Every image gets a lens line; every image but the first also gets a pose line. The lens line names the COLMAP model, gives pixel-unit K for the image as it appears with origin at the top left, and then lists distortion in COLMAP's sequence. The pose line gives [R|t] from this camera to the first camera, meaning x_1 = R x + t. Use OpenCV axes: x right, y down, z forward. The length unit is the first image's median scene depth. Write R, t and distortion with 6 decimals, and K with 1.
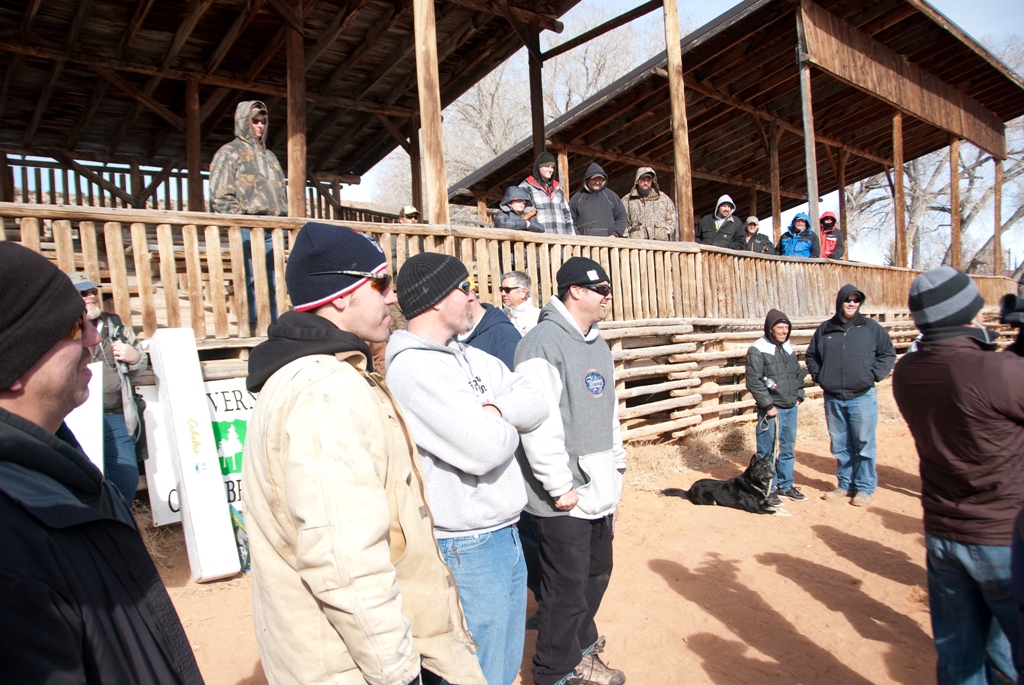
lens RADIAL K [[843.9, 0, 512.0], [0, 843.9, 342.5], [0, 0, 1]] dist [-0.155607, 0.170223]
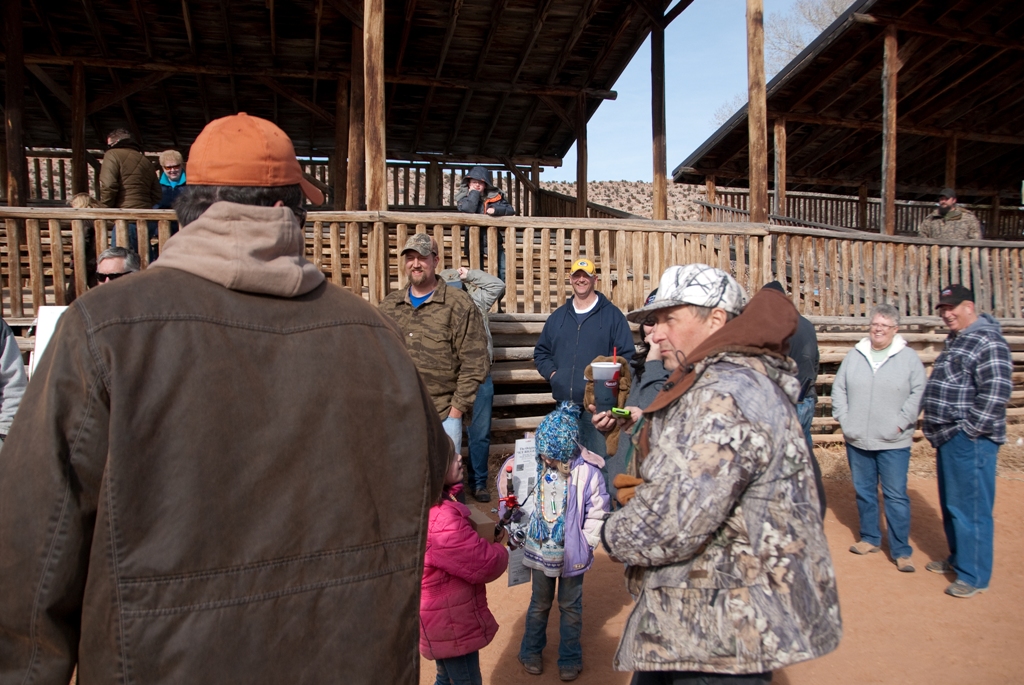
lens RADIAL K [[843.9, 0, 512.0], [0, 843.9, 342.5], [0, 0, 1]] dist [-0.155607, 0.170223]
pose [[0.882551, 0.051238, -0.467416, 0.246552], [-0.040417, 0.998633, 0.033155, -0.011689], [0.468476, -0.010369, 0.883415, 0.095208]]
